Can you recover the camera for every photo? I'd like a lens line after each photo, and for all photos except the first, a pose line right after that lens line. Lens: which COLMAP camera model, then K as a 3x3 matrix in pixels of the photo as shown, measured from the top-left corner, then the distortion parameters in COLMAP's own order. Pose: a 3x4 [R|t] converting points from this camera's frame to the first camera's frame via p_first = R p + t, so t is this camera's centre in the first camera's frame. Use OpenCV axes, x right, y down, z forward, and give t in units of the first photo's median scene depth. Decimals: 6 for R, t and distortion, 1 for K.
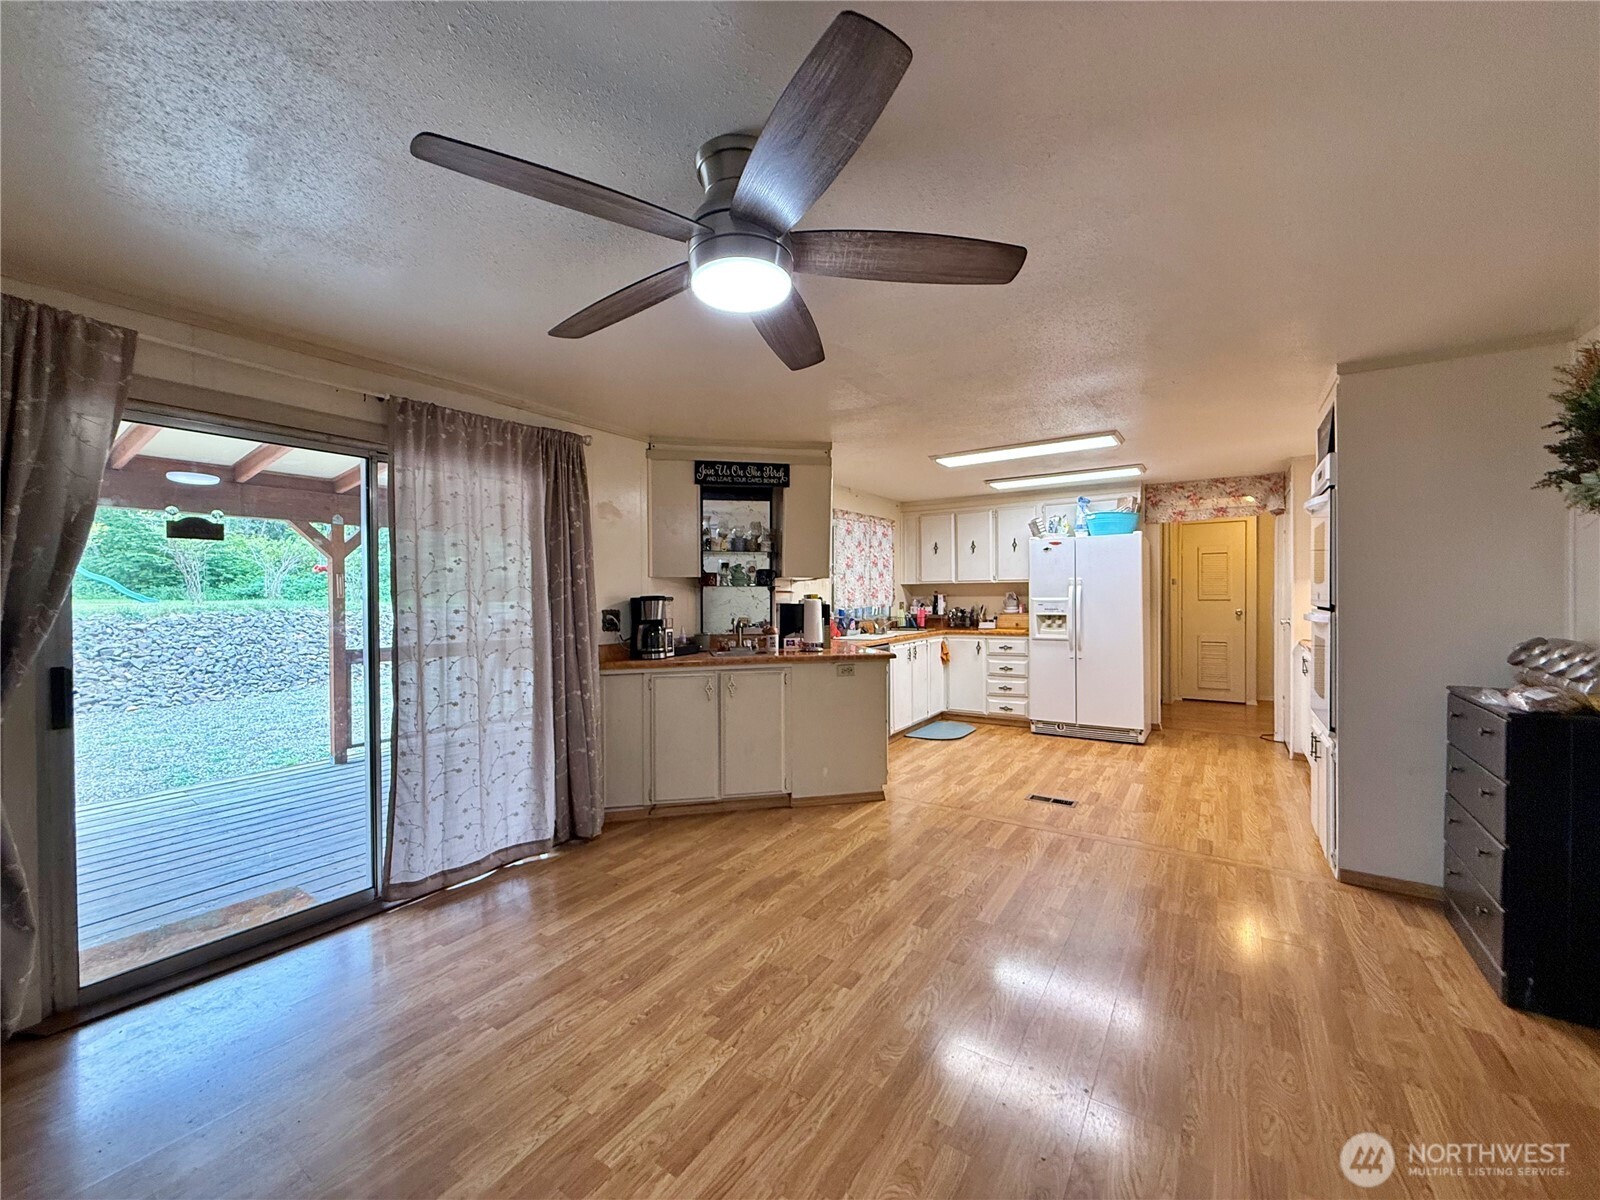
lens RADIAL K [[634.4, 0, 795.1], [0, 634.4, 600.6], [0, 0, 1]] dist [0.001104, -0.000049]
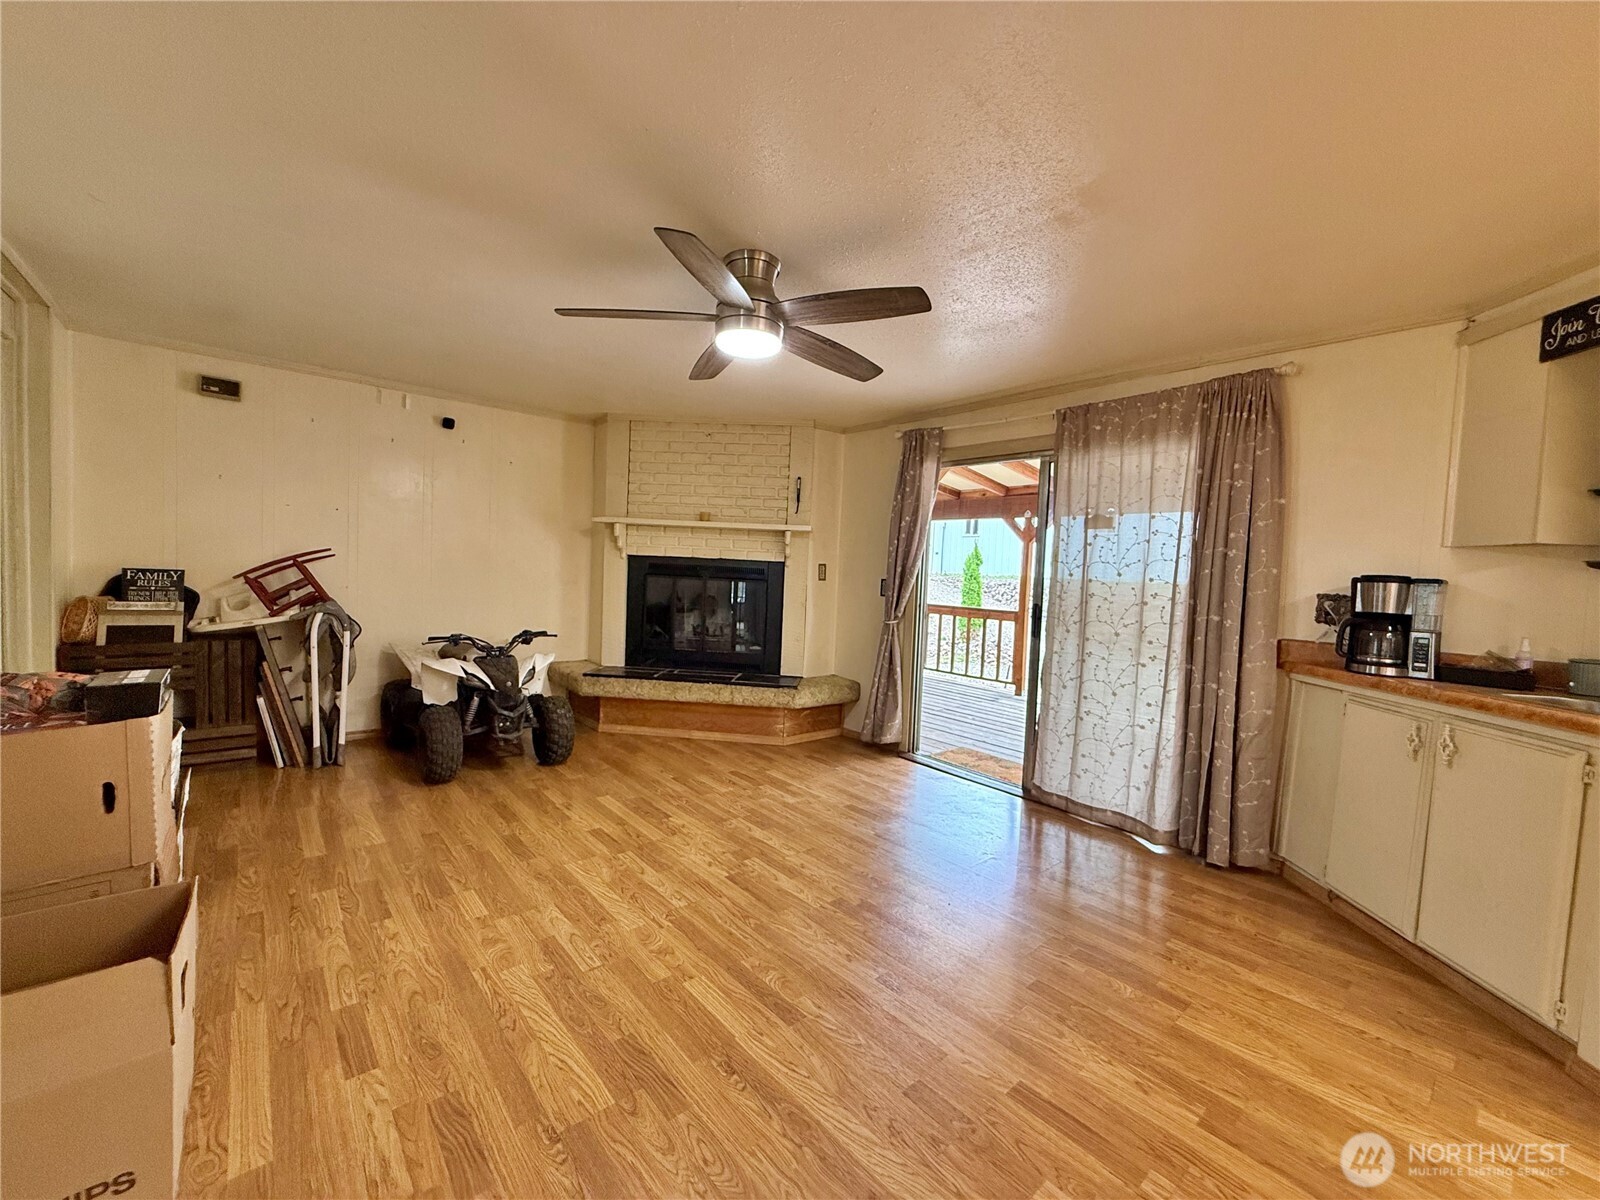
lens RADIAL K [[634.4, 0, 795.4], [0, 634.4, 600.2], [0, 0, 1]] dist [0.001104, -0.000049]
pose [[-0.259828, 0.044807, -0.964615, 0.640310], [-0.046708, 0.997171, 0.058901, 0.008475], [0.964525, 0.060359, -0.257000, 0.709617]]
